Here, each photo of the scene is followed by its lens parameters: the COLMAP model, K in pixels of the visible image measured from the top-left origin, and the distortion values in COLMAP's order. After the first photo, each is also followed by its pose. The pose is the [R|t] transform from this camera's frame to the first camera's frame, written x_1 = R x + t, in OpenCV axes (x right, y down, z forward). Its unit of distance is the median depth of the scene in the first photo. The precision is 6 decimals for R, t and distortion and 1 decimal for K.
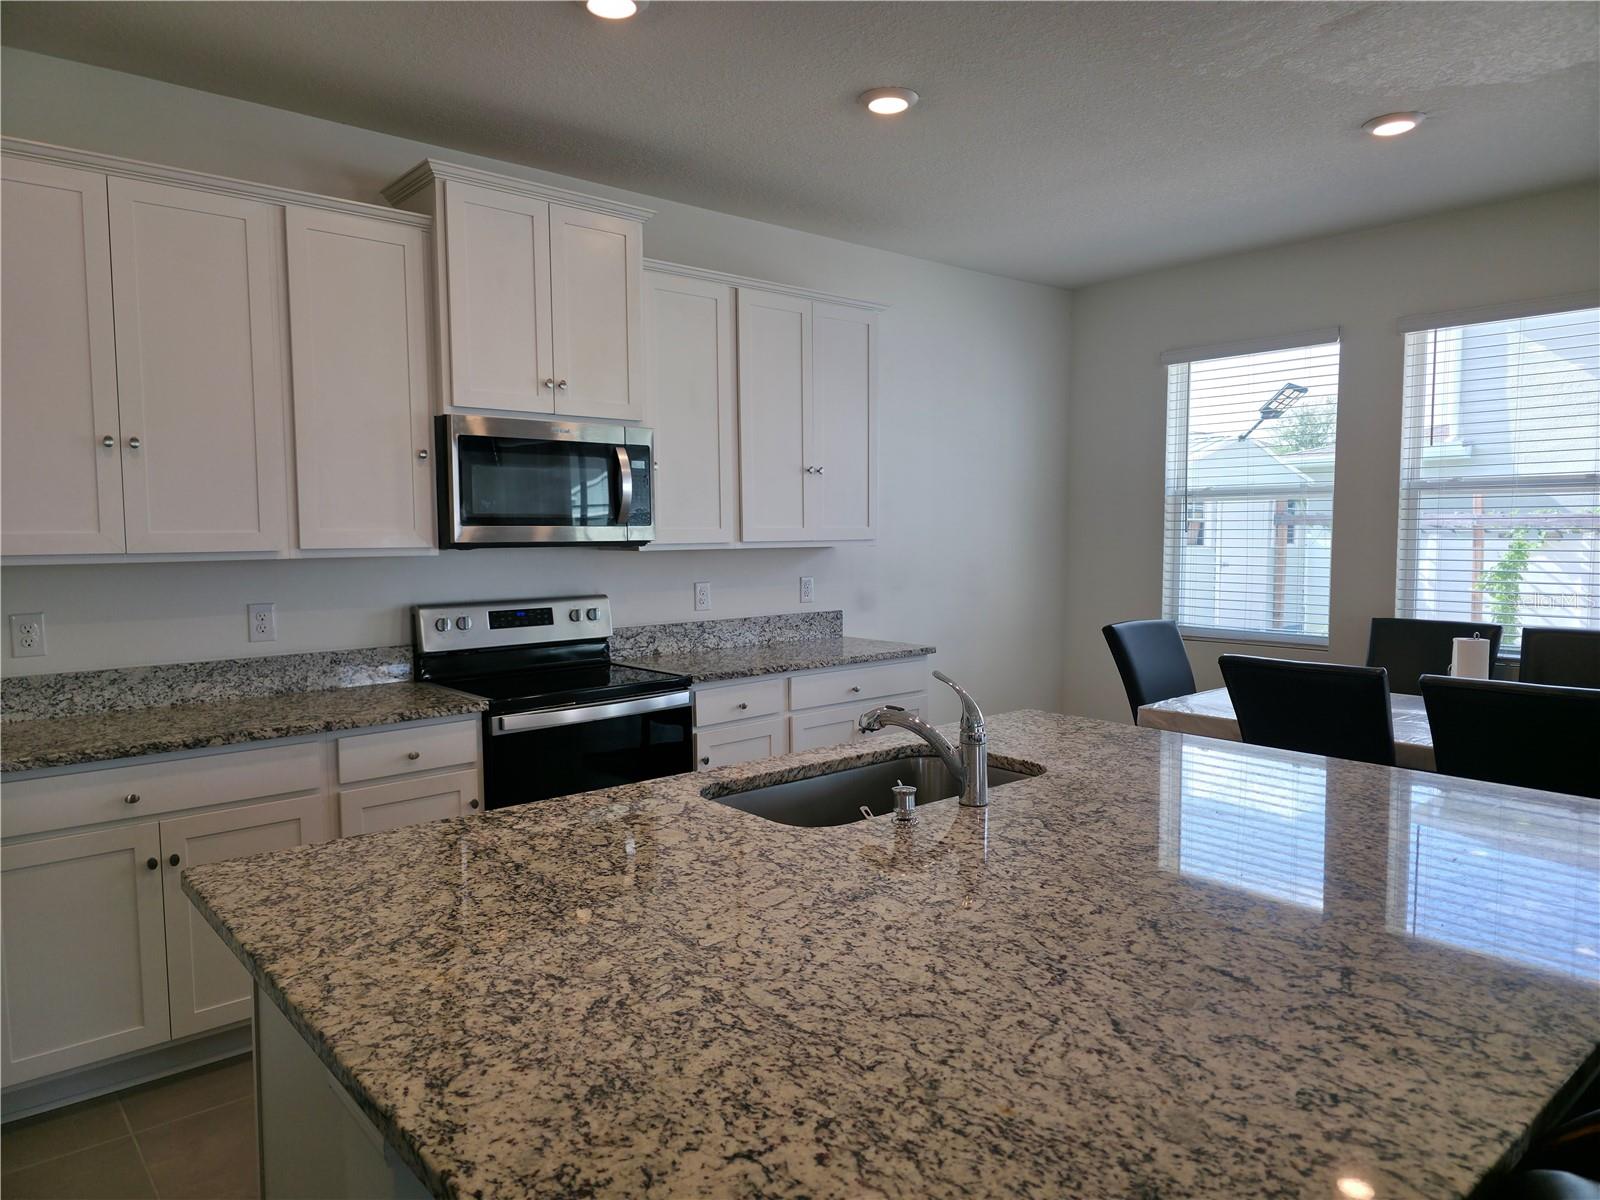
lens RADIAL K [[1041.8, 0, 811.2], [0, 1041.8, 597.8], [0, 0, 1]] dist [0.060729, -0.048111]
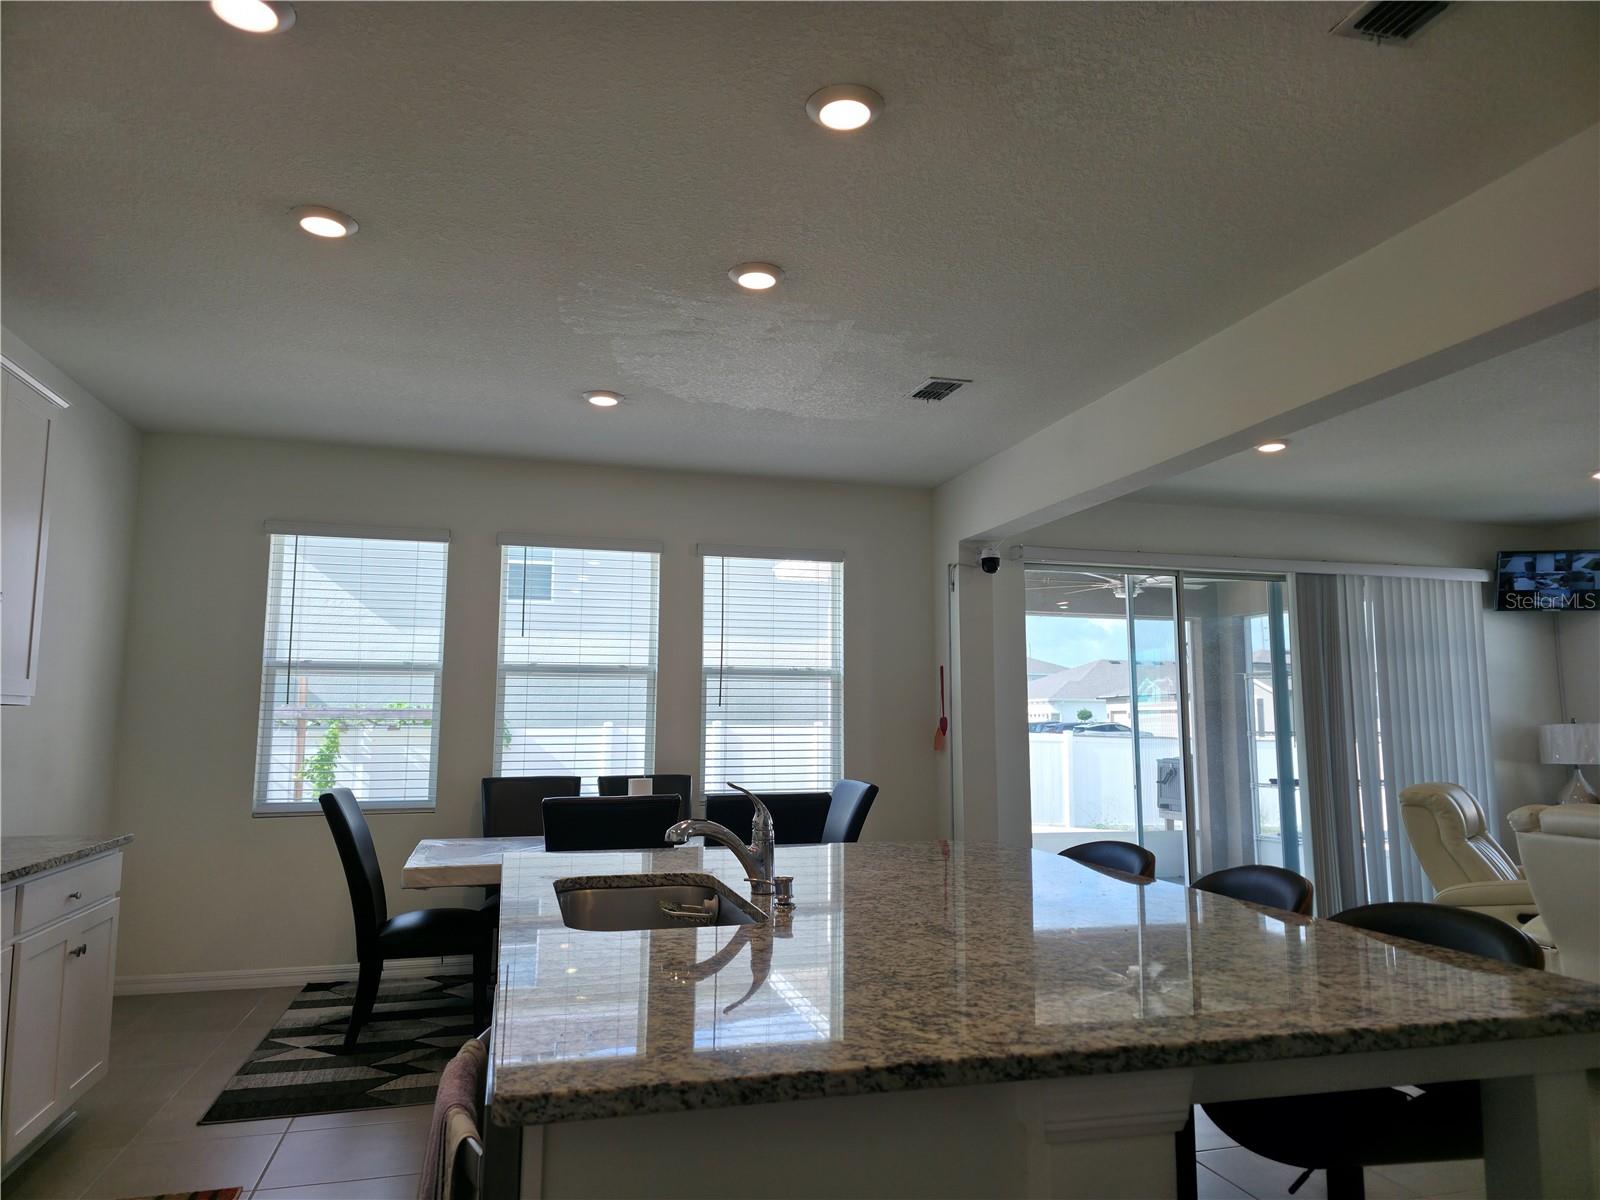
lens RADIAL K [[1041.8, 0, 791.1], [0, 1041.8, 604.5], [0, 0, 1]] dist [0.060729, -0.048111]
pose [[0.435050, 0.112044, 0.893408, -0.534186], [0.055514, 0.987002, -0.150815, 0.032227], [-0.898693, 0.115209, 0.423176, 0.253586]]
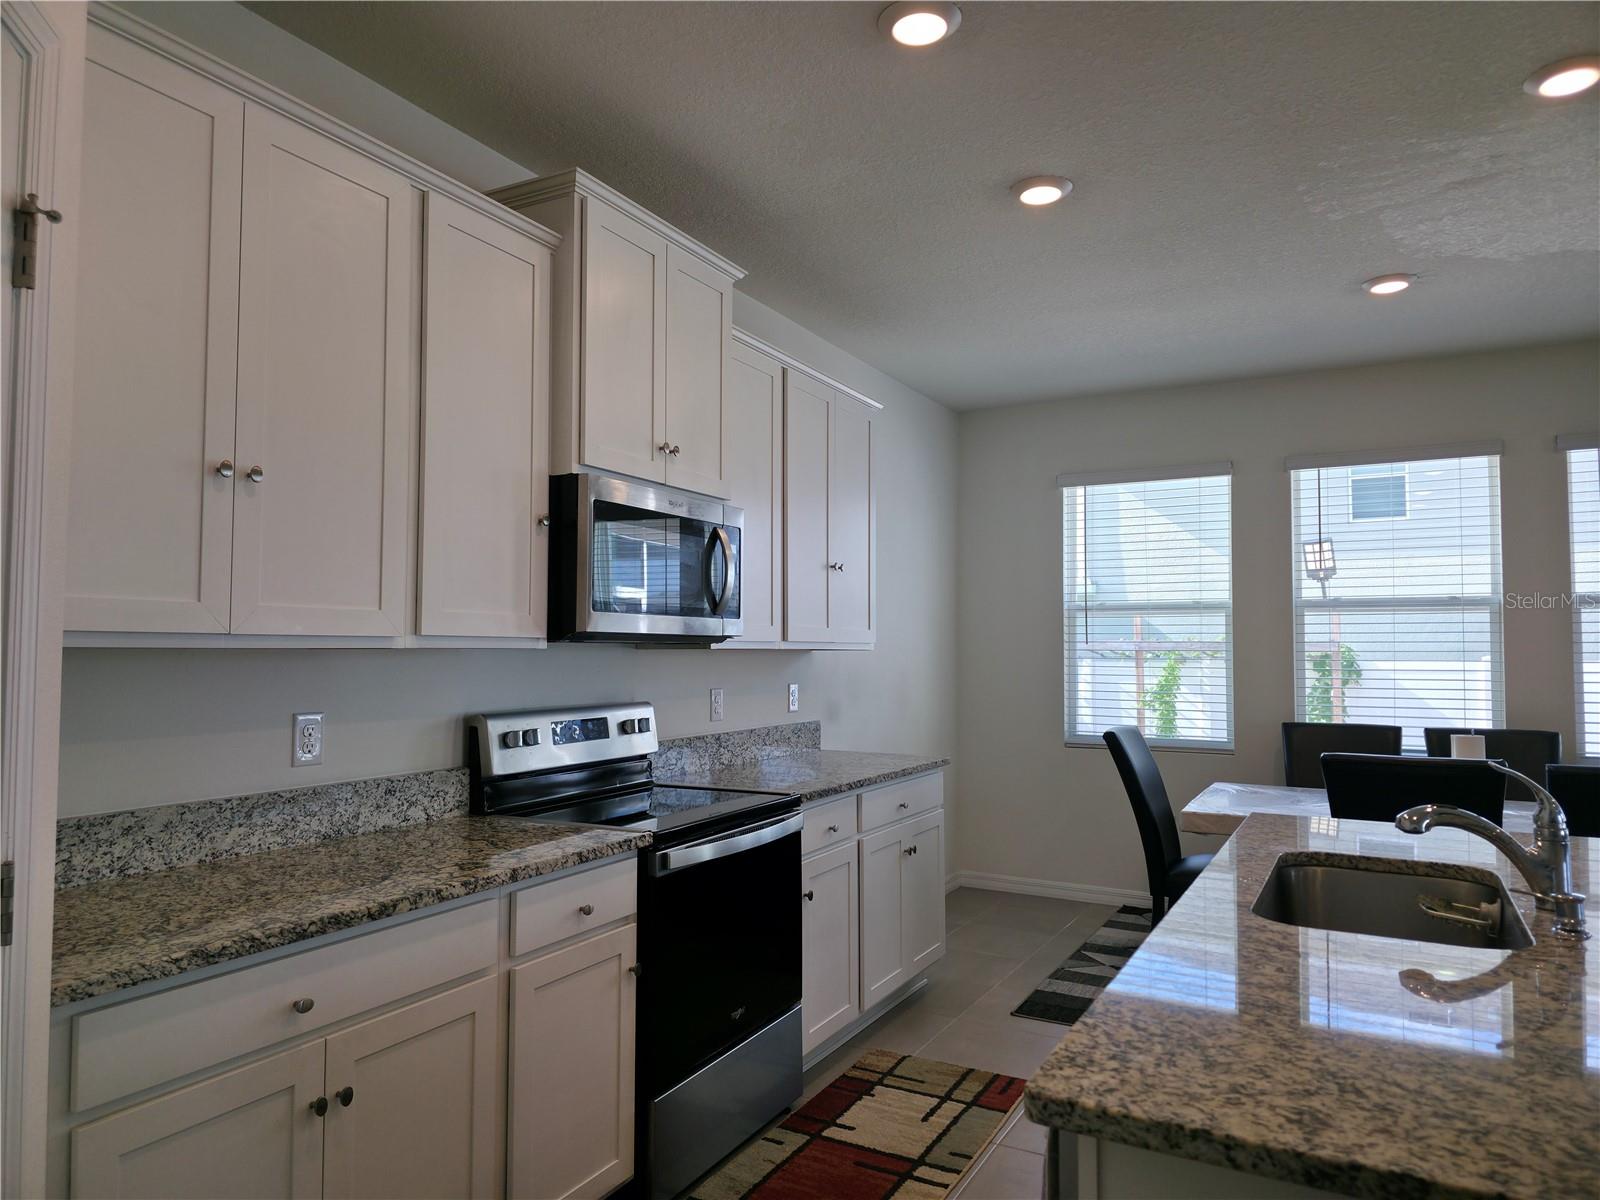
lens RADIAL K [[1041.8, 0, 801.4], [0, 1041.8, 598.5], [0, 0, 1]] dist [0.060729, -0.048111]
pose [[0.937698, 0.027536, 0.346359, -0.448567], [0.014208, 0.992982, -0.117408, 0.017179], [-0.347161, 0.115014, 0.930726, 0.200686]]
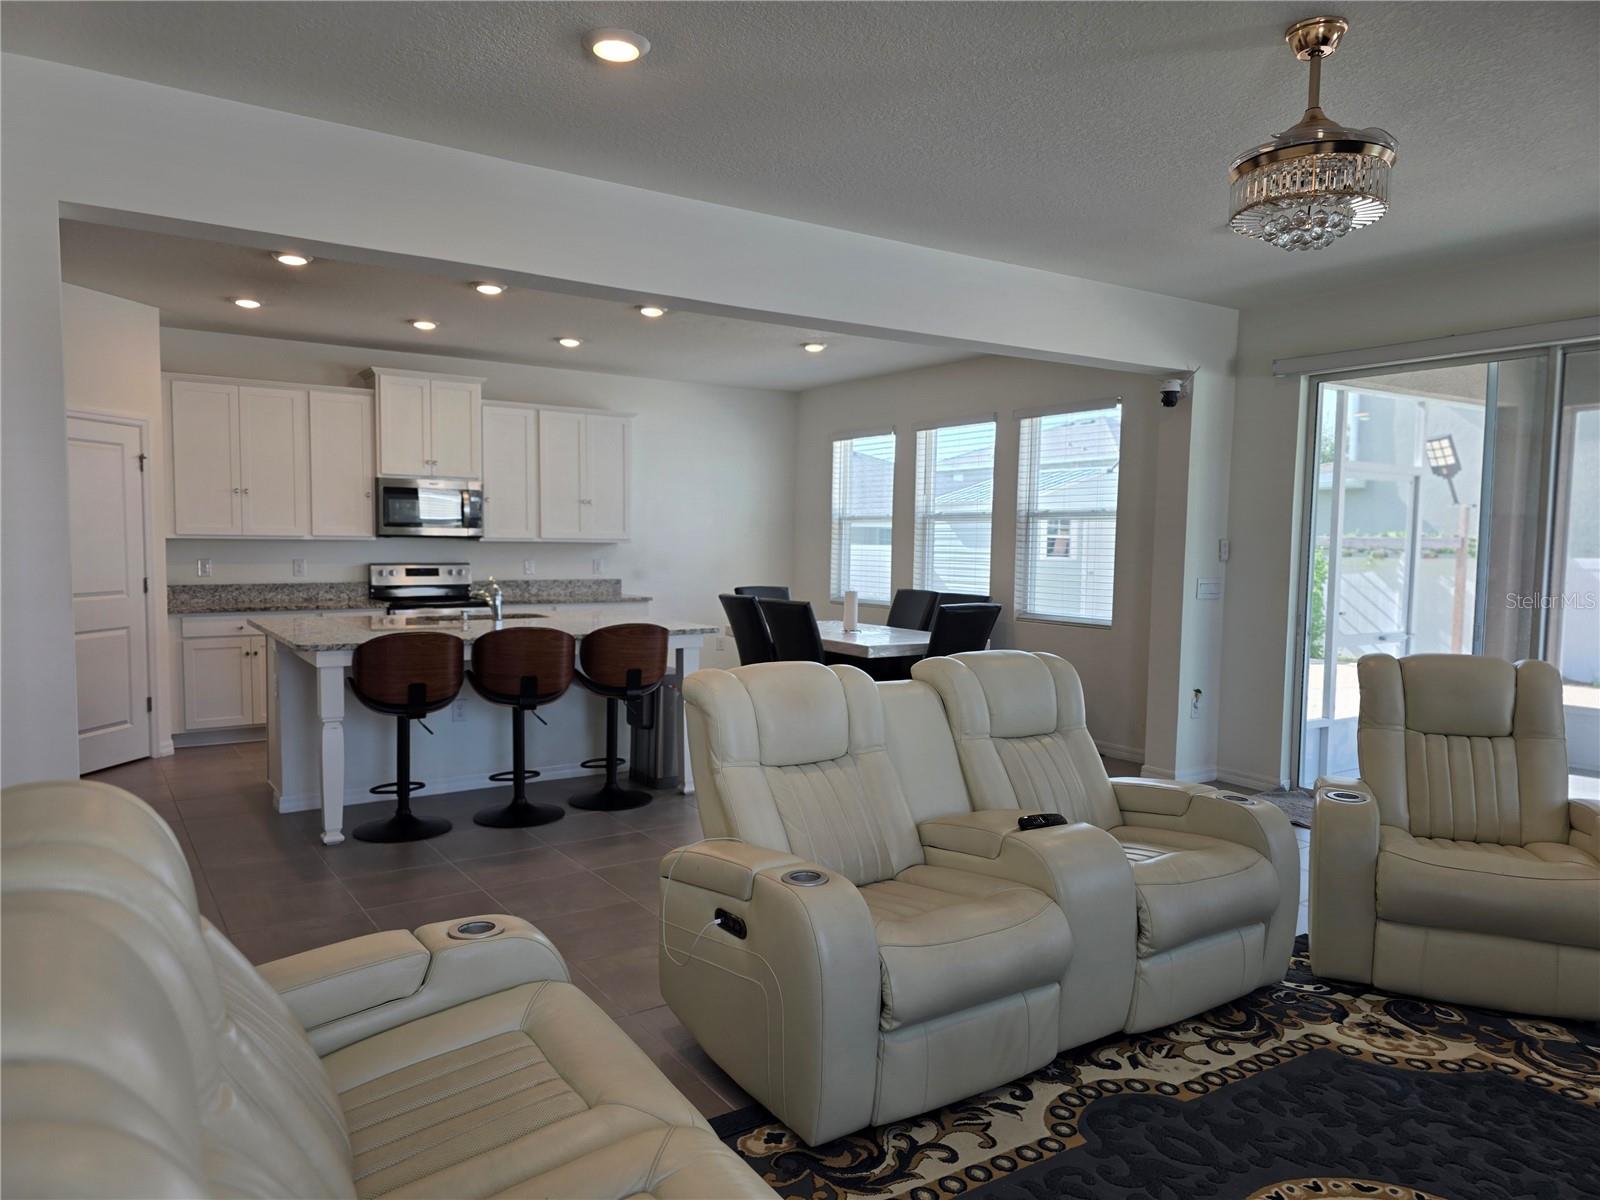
lens RADIAL K [[1041.8, 0, 800.4], [0, 1041.8, 604.1], [0, 0, 1]] dist [0.060729, -0.048111]
pose [[0.993507, 0.024637, -0.111070, 0.790776], [-0.025355, 0.999666, -0.005052, 0.083259], [0.110909, 0.007835, 0.993800, -1.113774]]
